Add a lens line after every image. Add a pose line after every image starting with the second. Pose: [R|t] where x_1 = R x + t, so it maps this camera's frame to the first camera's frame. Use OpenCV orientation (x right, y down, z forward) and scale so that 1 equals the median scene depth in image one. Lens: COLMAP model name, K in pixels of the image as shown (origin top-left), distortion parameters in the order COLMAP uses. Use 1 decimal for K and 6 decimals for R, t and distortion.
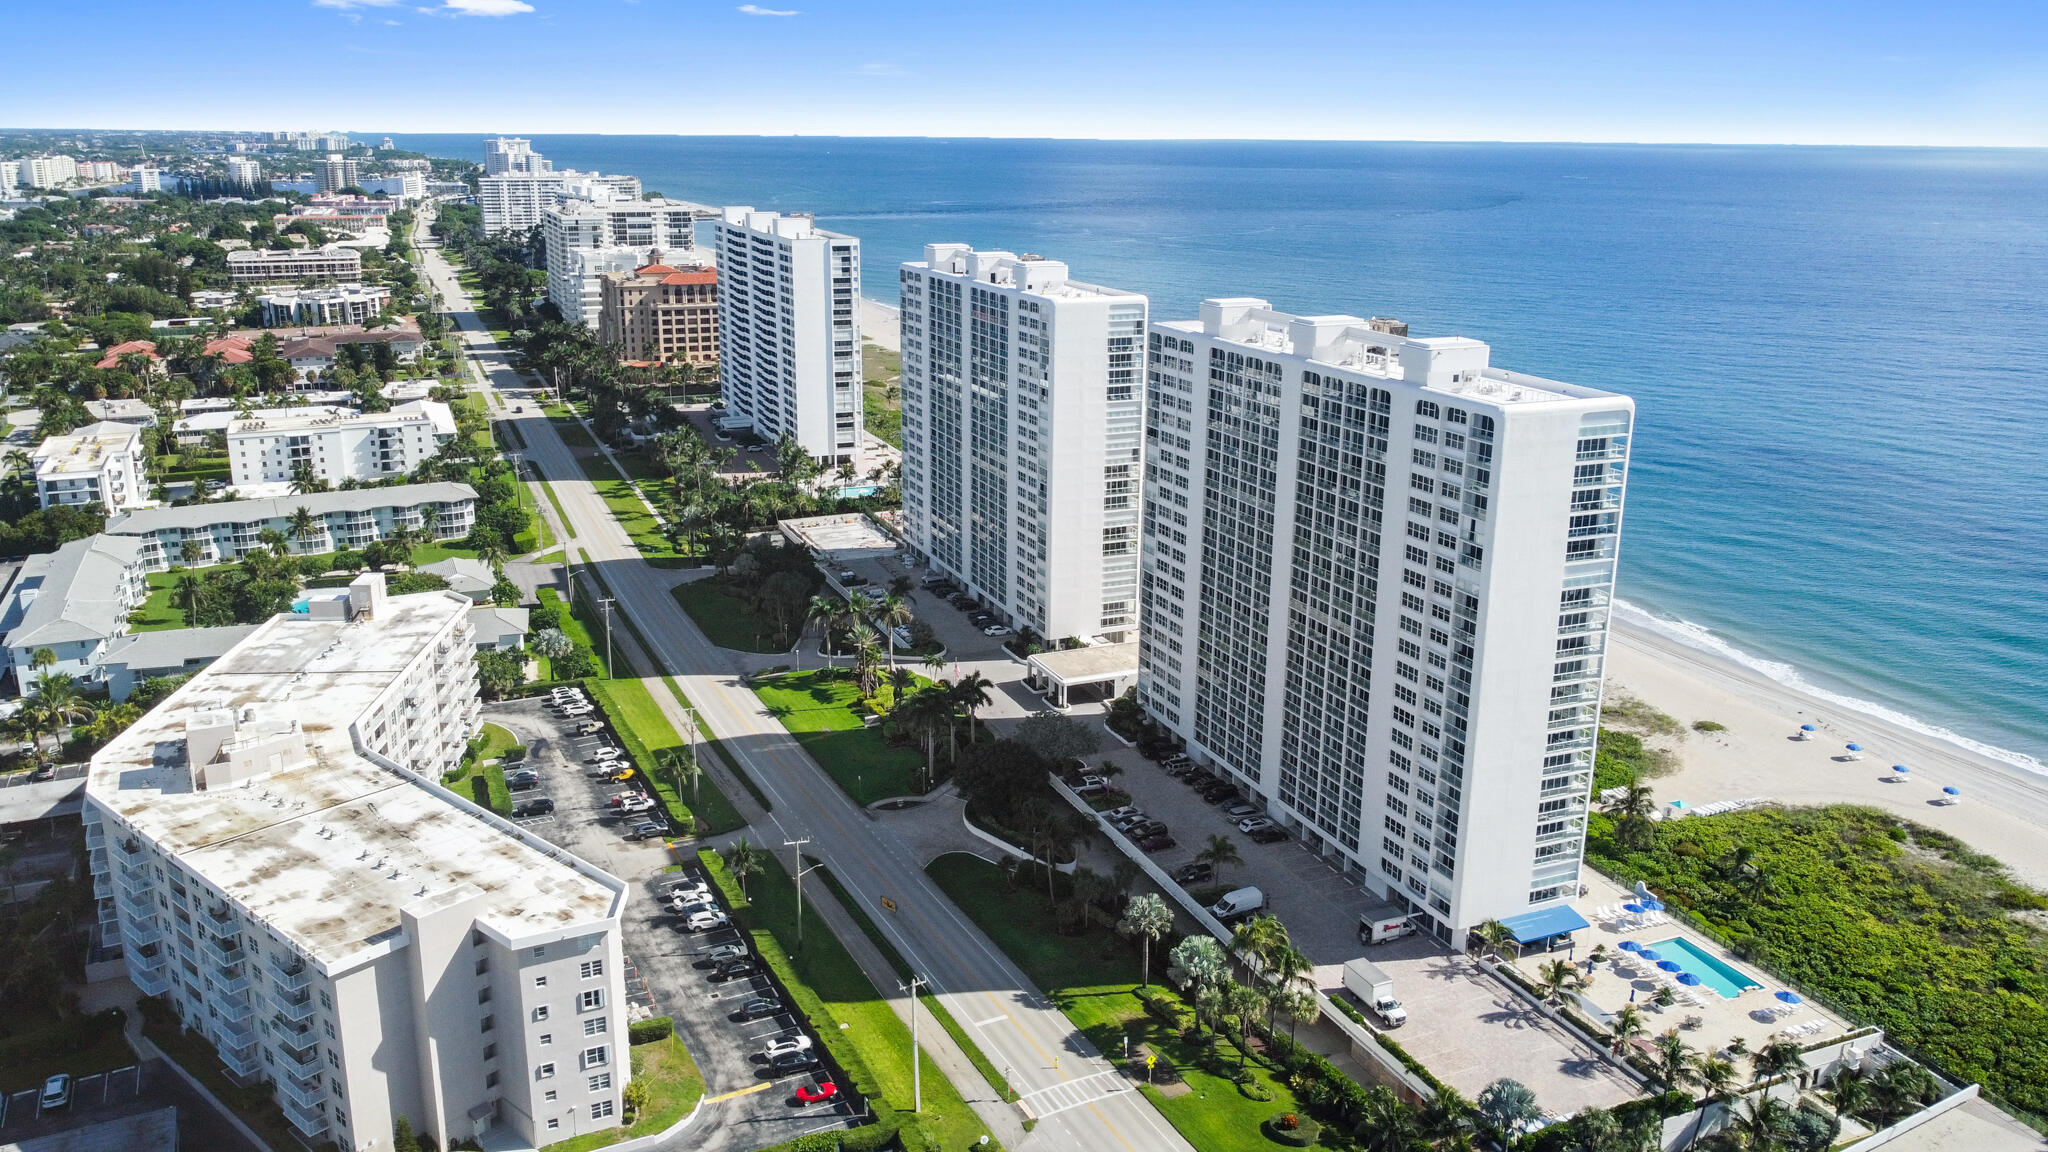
lens RADIAL K [[1549.1, 0, 1024.0], [0, 1549.1, 576.0], [0, 0, 1]] dist [-0.003555, -0.010071]
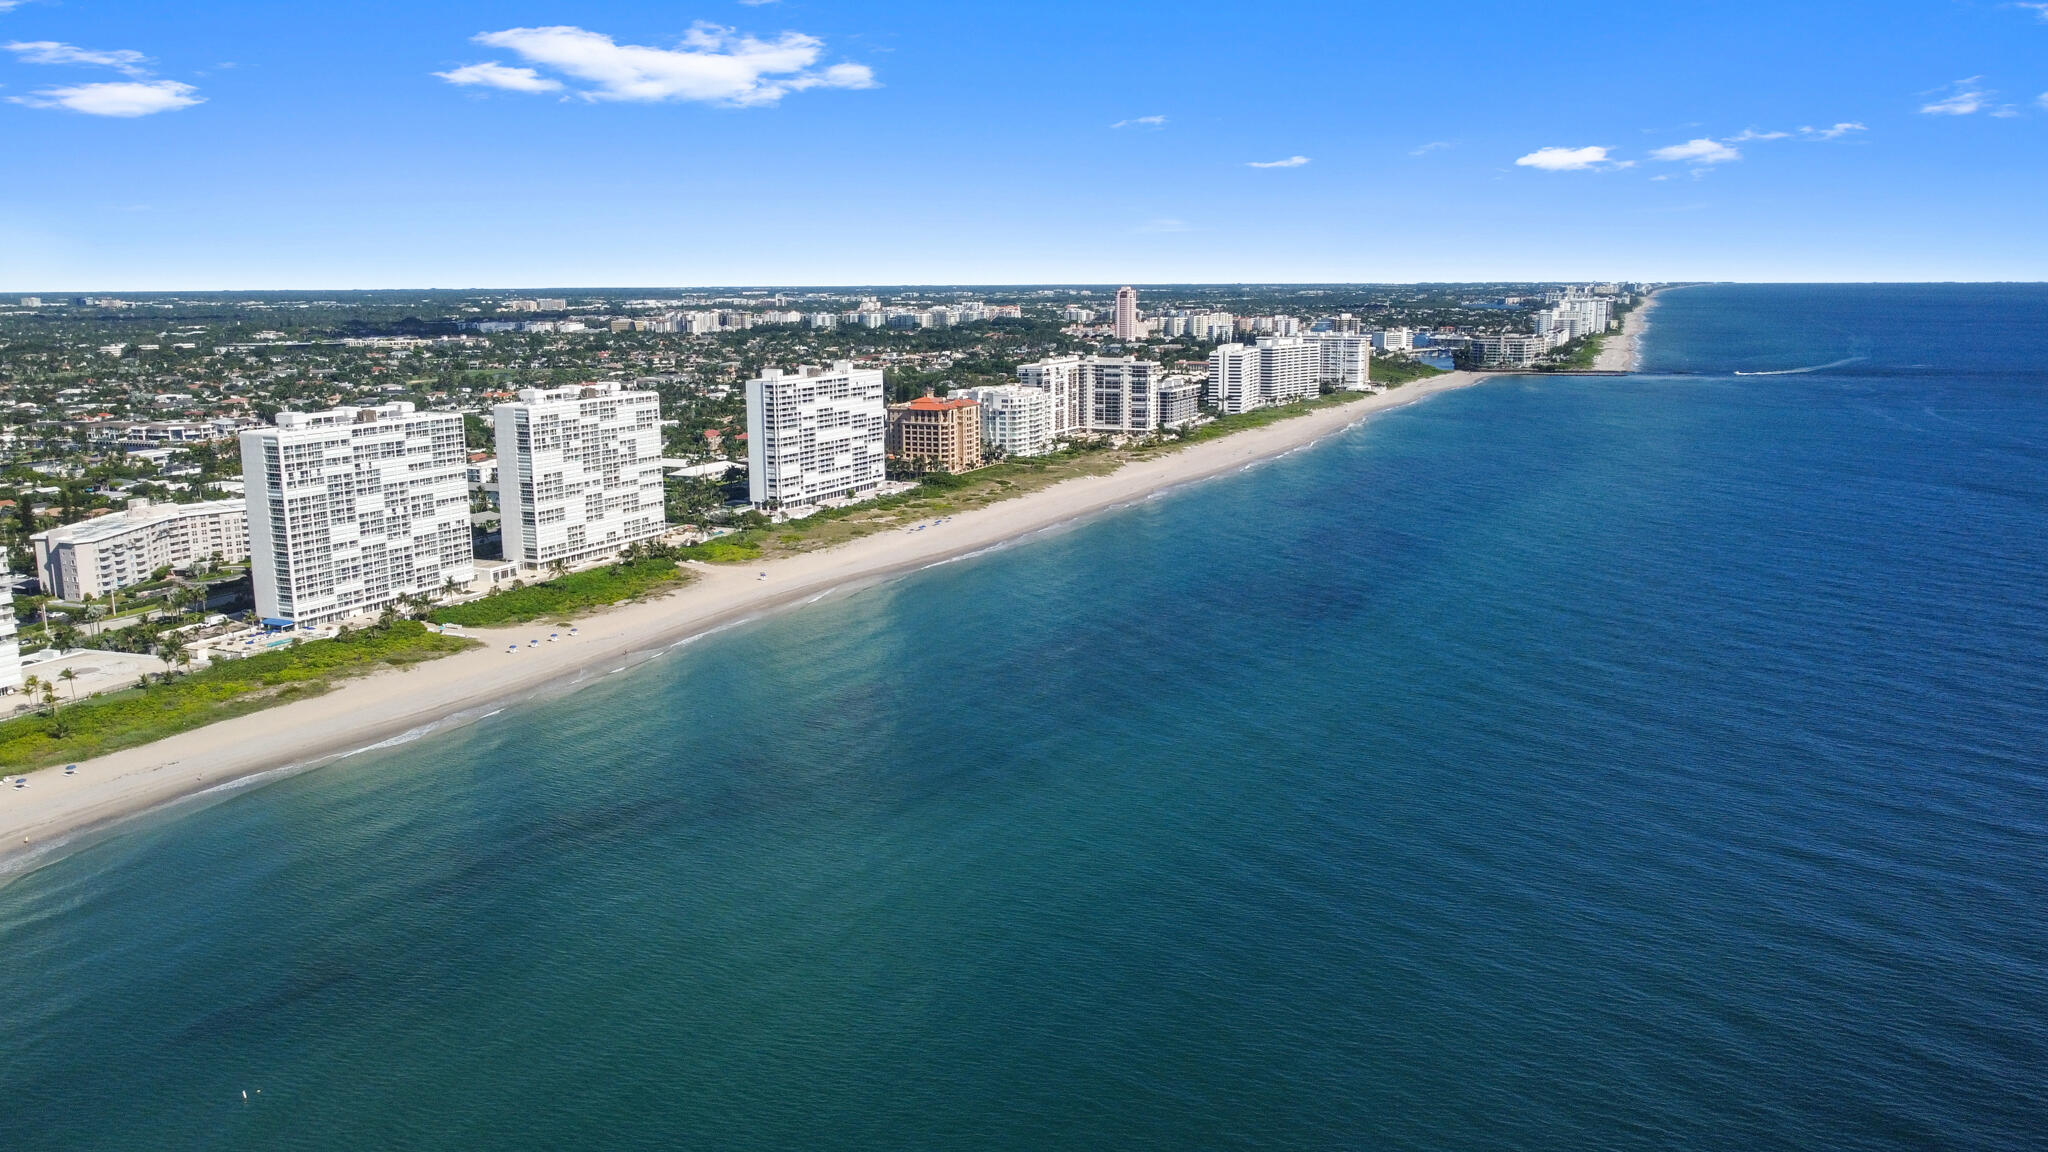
lens RADIAL K [[1549.1, 0, 1024.0], [0, 1549.1, 576.0], [0, 0, 1]] dist [-0.003555, -0.010071]
pose [[0.671423, 0.125355, -0.730395, 1.389297], [-0.192392, 0.981282, -0.008444, -0.038373], [0.715665, 0.146192, 0.682972, 0.024673]]
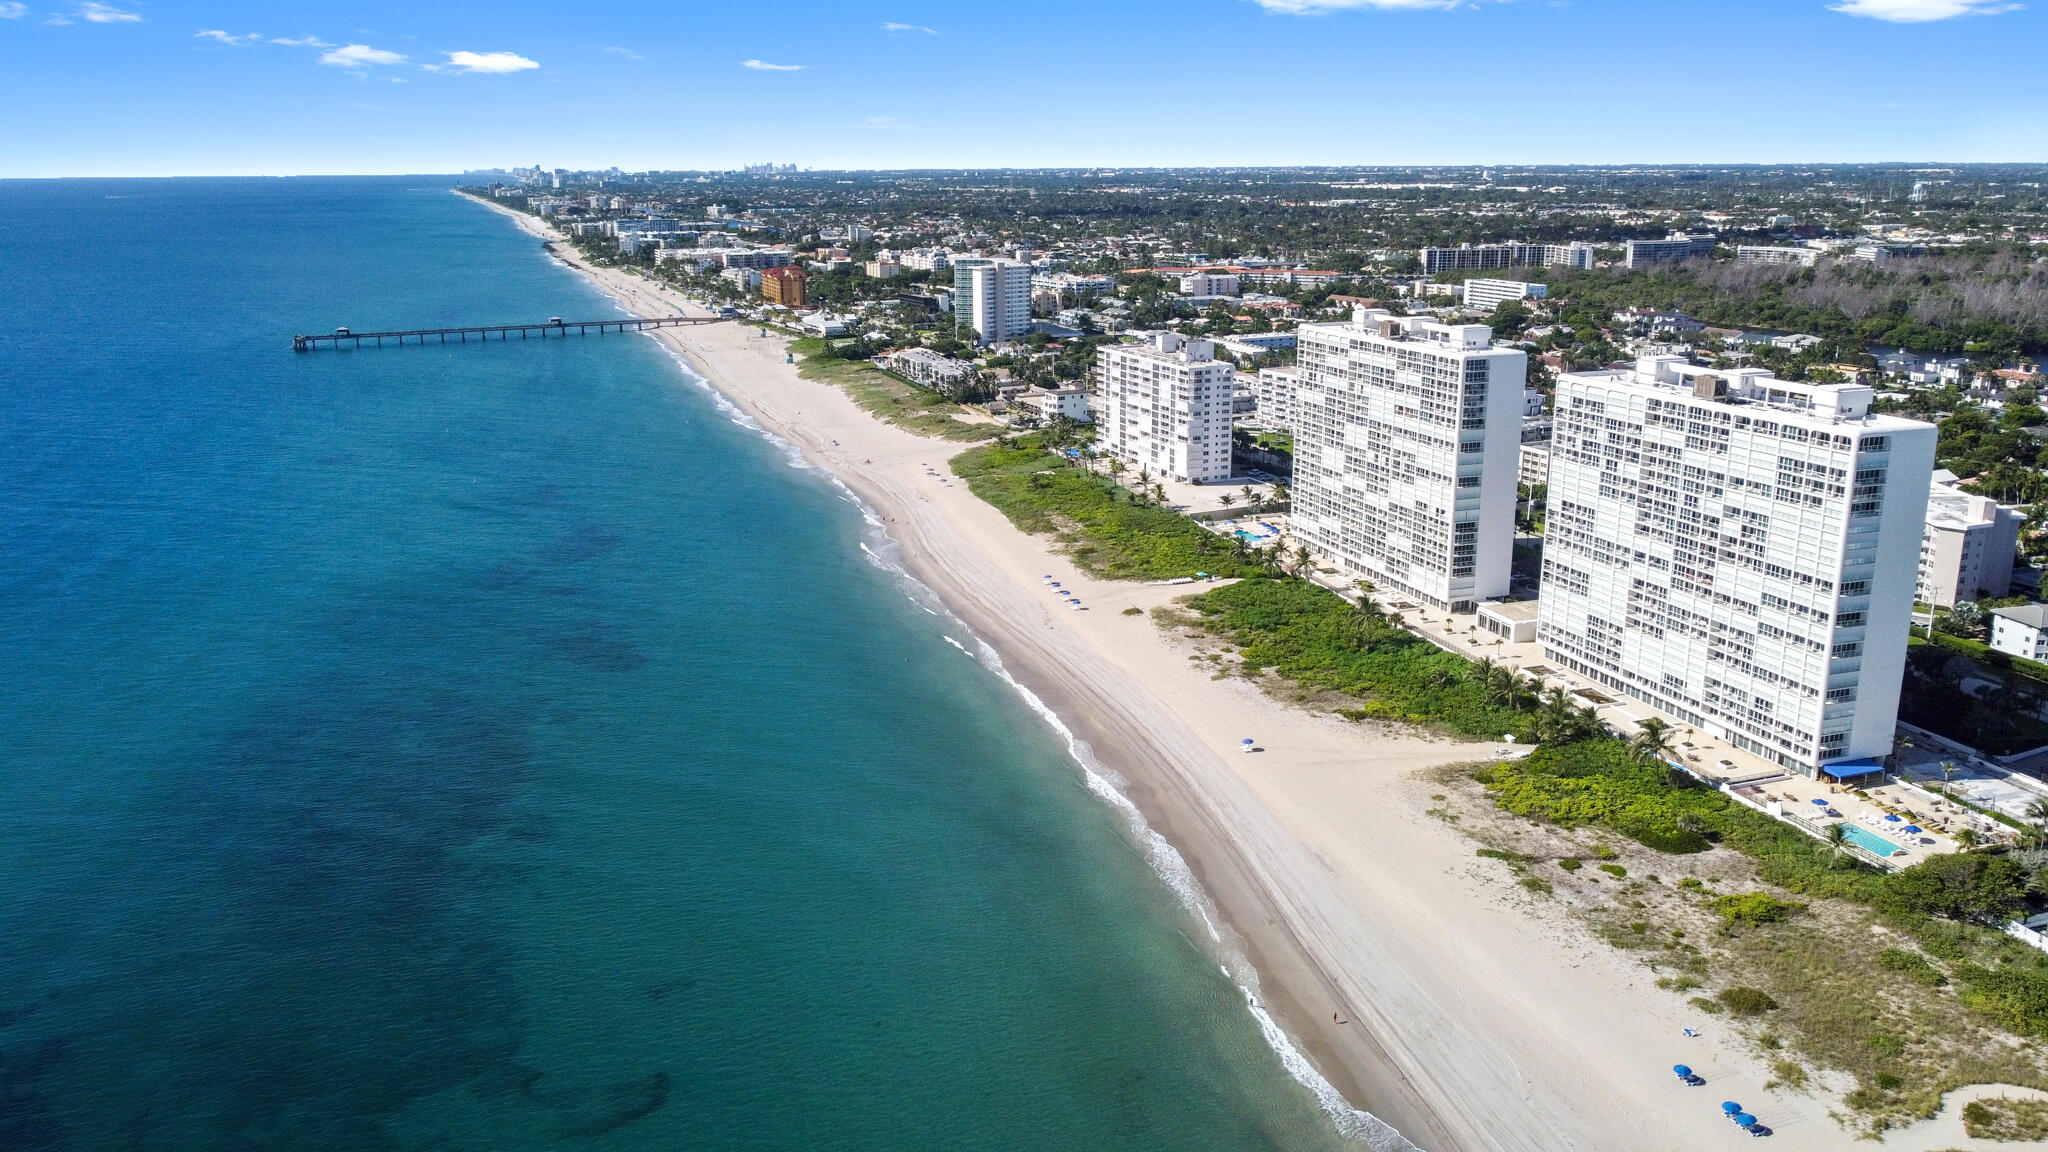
lens RADIAL K [[1538.7, 0, 996.9], [0, 1538.7, 569.1], [0, 0, 1]] dist [-0.026424, -0.003895]
pose [[-0.995471, -0.028120, 0.090810, 0.263426], [0.022336, 0.859320, 0.510950, -0.434867], [-0.092403, 0.510665, -0.854800, 1.381959]]
